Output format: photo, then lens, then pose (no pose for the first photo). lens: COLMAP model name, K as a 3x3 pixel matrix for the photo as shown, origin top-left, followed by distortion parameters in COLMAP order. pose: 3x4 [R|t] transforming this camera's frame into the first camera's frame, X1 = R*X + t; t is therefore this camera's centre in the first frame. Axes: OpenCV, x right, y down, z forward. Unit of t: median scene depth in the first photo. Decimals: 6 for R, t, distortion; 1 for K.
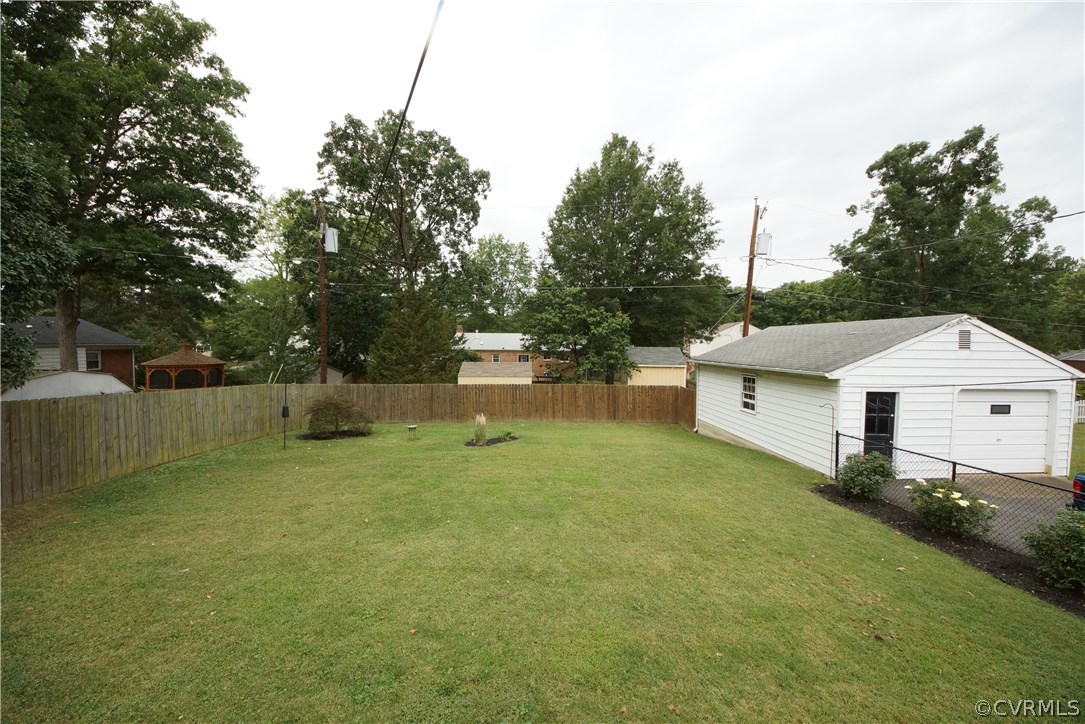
lens RADIAL K [[392.7, 0, 539.7], [0, 392.7, 355.6], [0, 0, 1]] dist [0.000916, -0.000260]
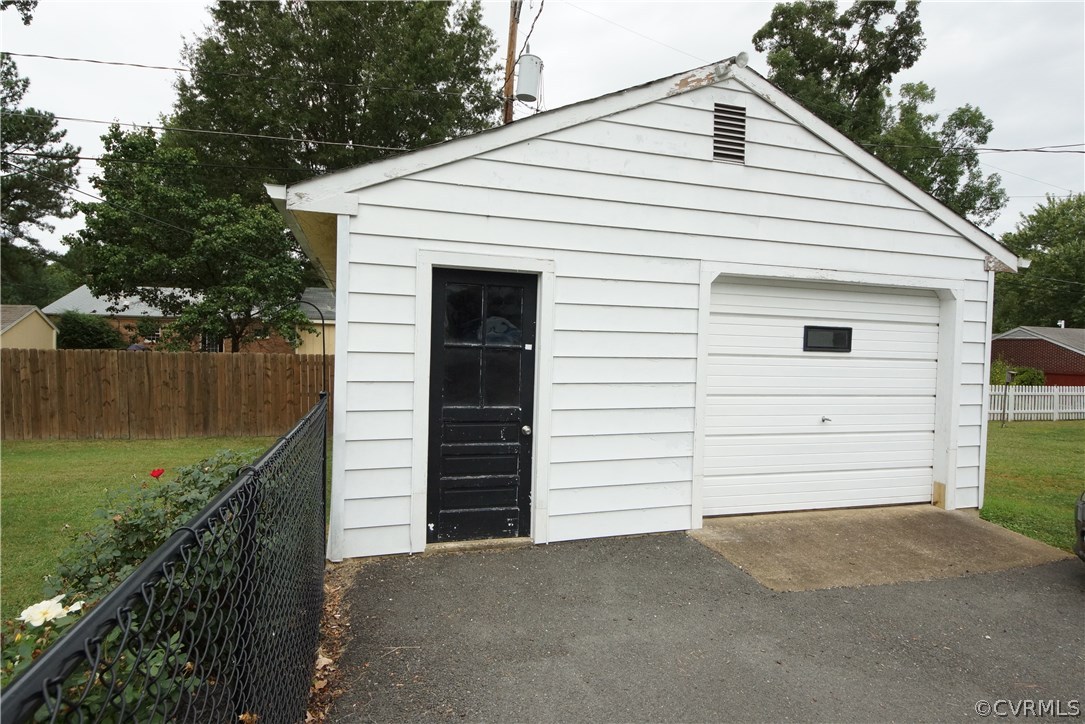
lens RADIAL K [[564.1, 0, 542.9], [0, 564.1, 342.1], [0, 0, 1]] dist [0.070969, -0.000168]
pose [[0.966714, 0.007922, 0.255737, 0.287314], [-0.001437, 0.999673, -0.025534, 0.057919], [-0.255855, 0.024317, 0.966409, 0.200837]]
